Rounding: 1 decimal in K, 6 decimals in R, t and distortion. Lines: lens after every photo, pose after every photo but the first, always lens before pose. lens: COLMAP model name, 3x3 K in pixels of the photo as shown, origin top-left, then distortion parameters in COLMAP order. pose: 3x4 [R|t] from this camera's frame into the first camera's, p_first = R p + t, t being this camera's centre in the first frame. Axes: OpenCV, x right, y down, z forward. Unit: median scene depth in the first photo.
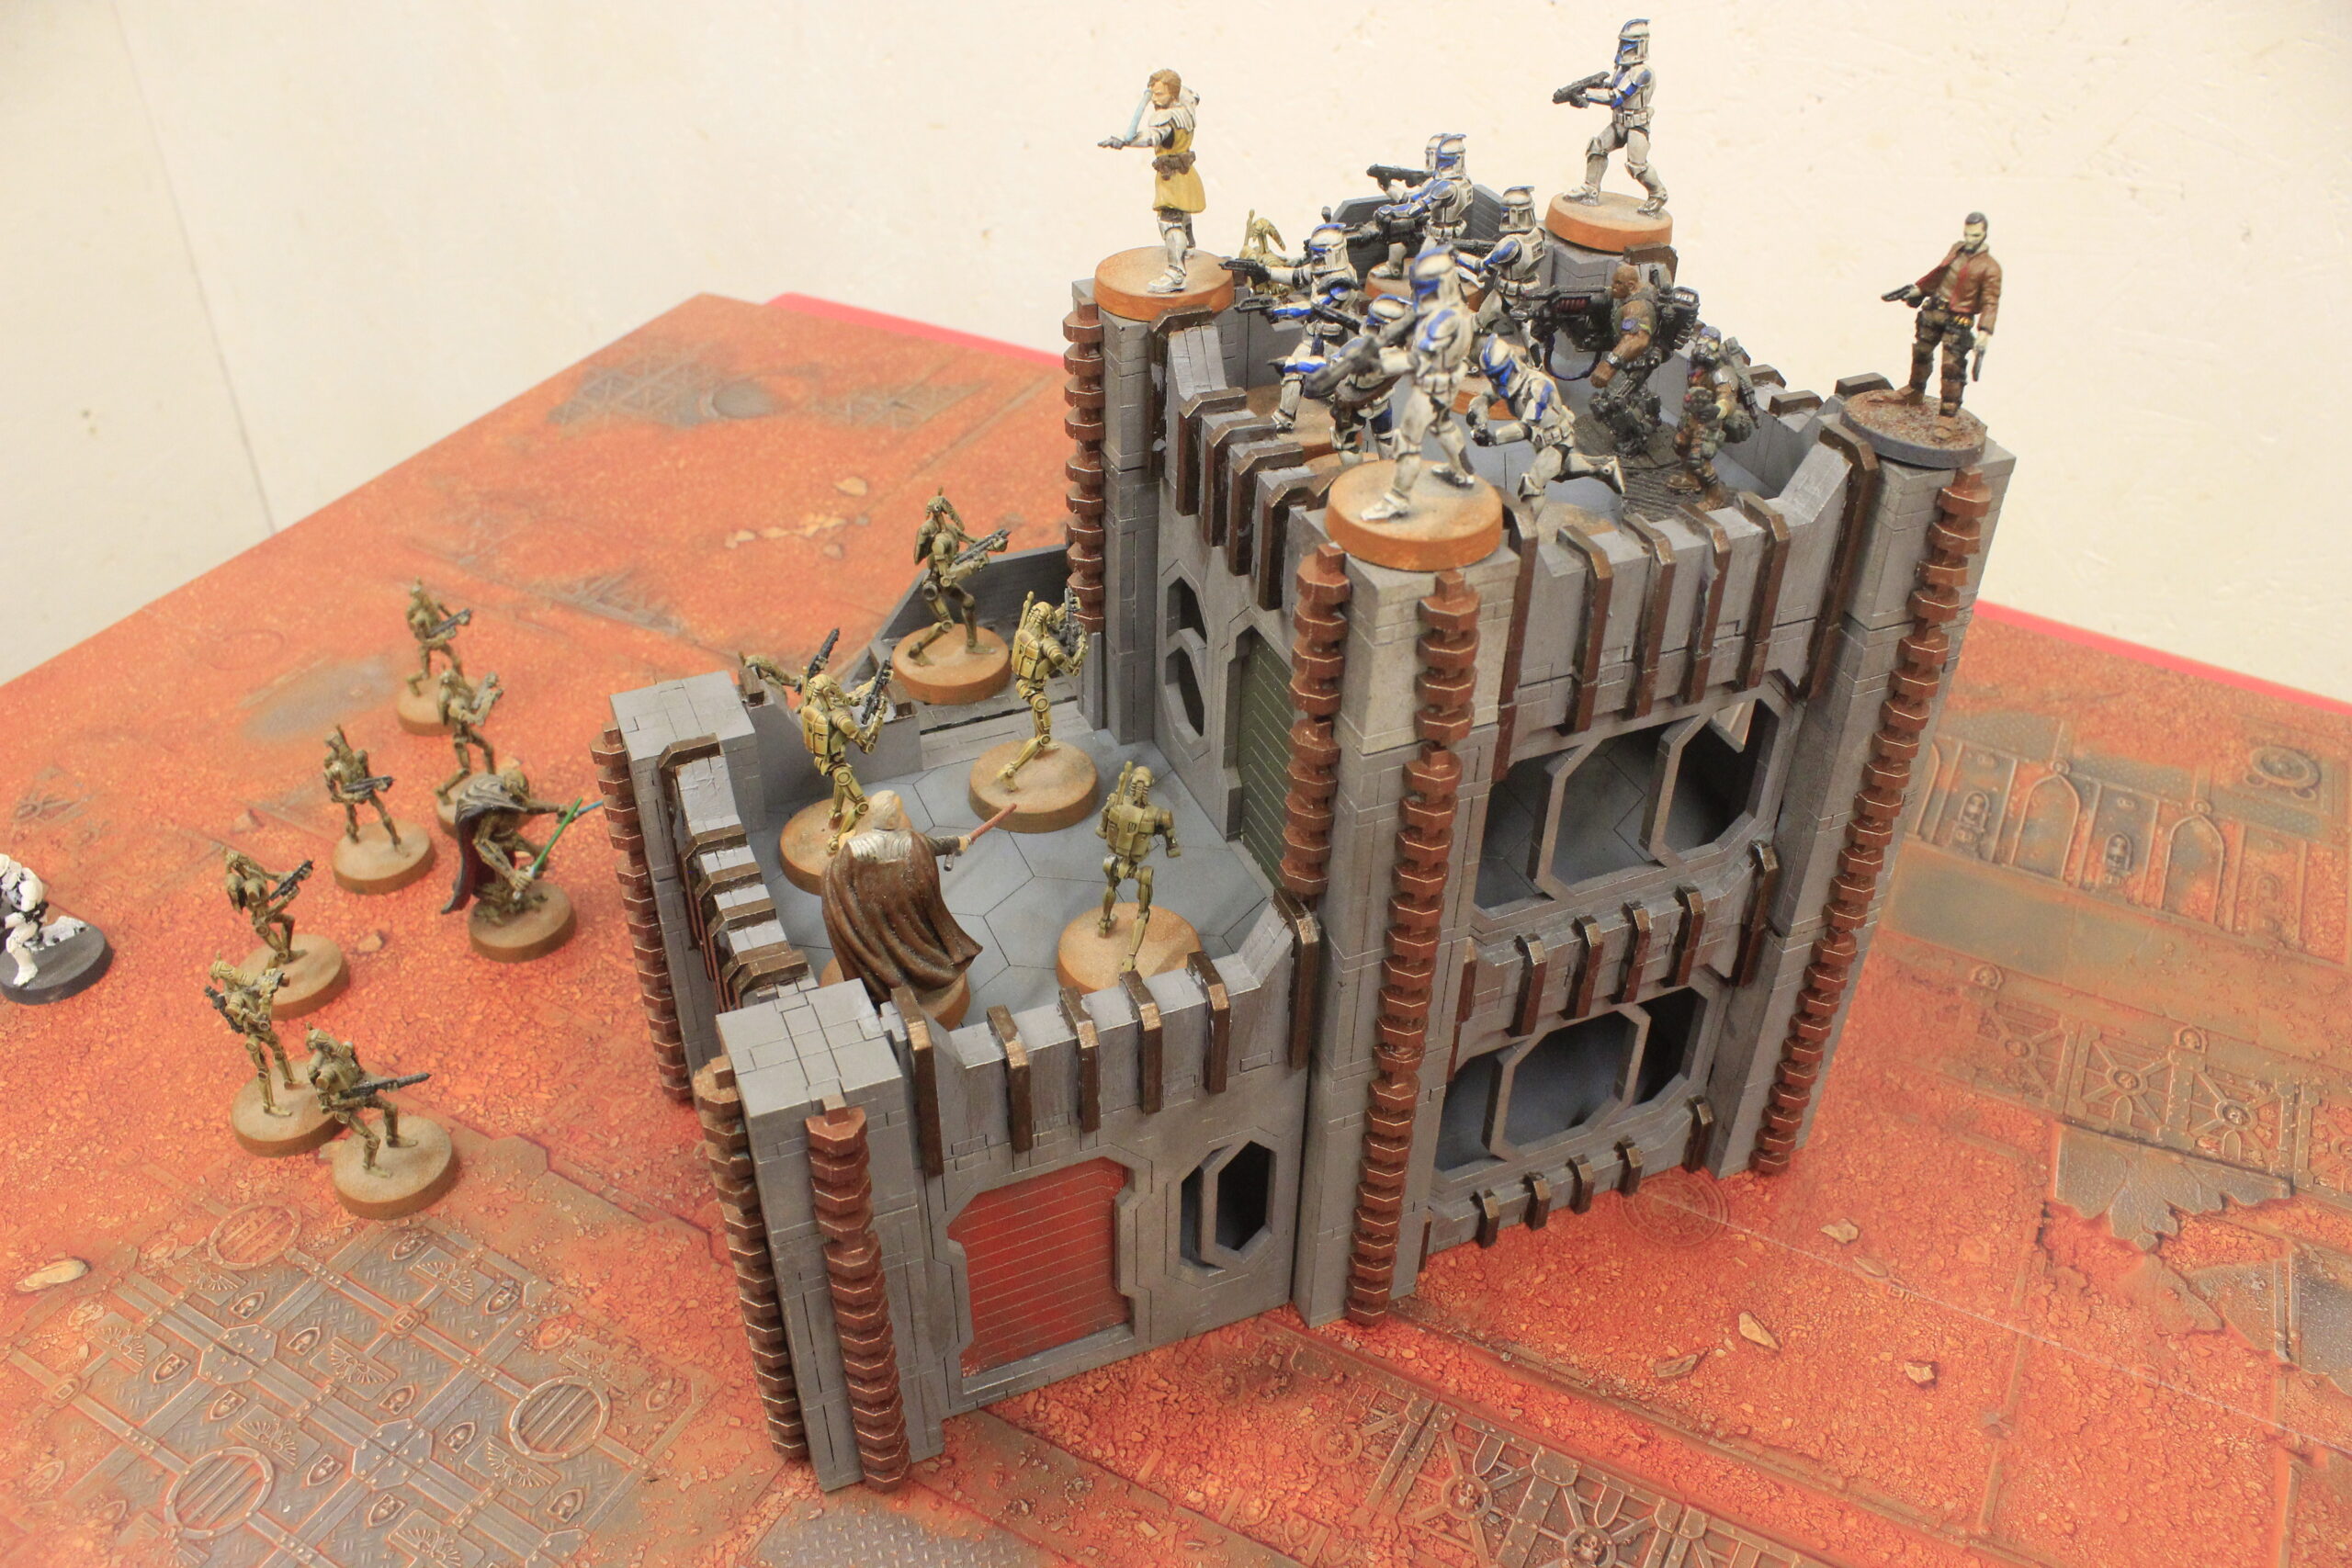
lens RADIAL K [[1937.5, 0, 1176.0], [0, 1937.5, 784.0], [0, 0, 1]] dist [-0.199549, 0.171449]
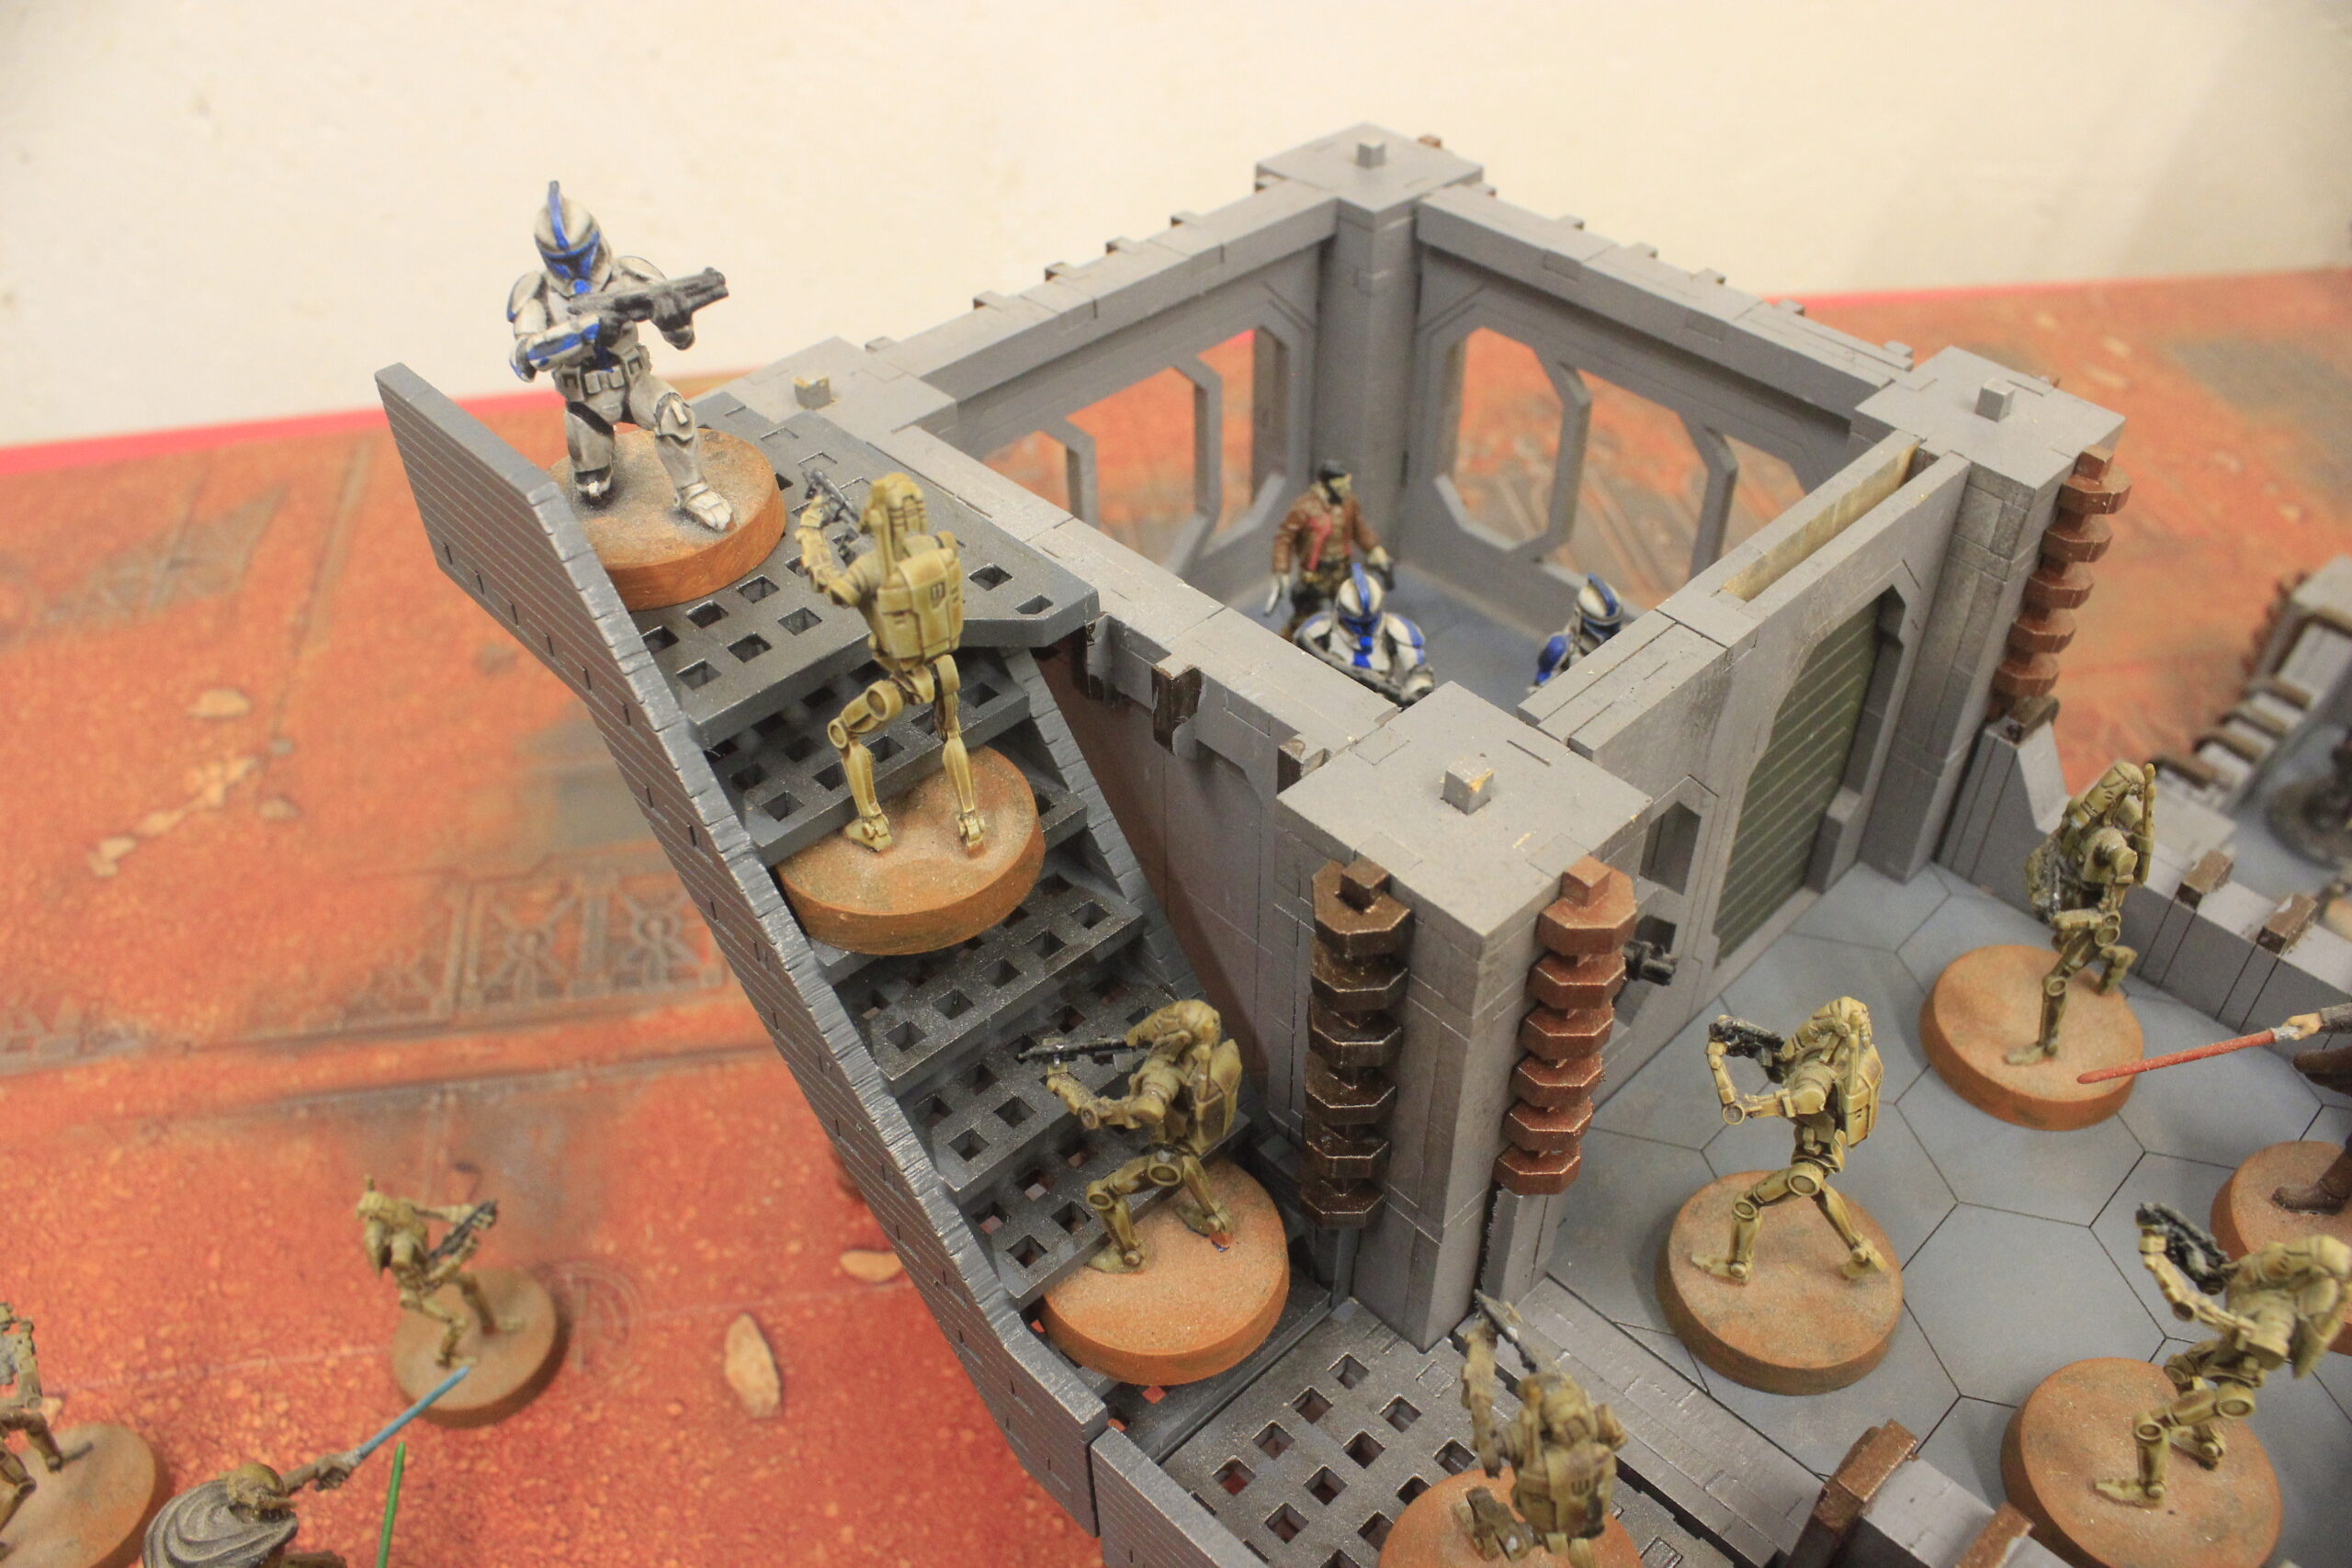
lens RADIAL K [[1884.0, 0, 1178.4], [0, 1884.0, 842.6], [0, 0, 1]] dist [-0.180166, 0.136029]
pose [[0.790899, -0.428356, 0.437024, -0.298965], [0.379064, 0.903577, 0.199649, -0.168620], [-0.480405, 0.007758, 0.877012, 0.468490]]
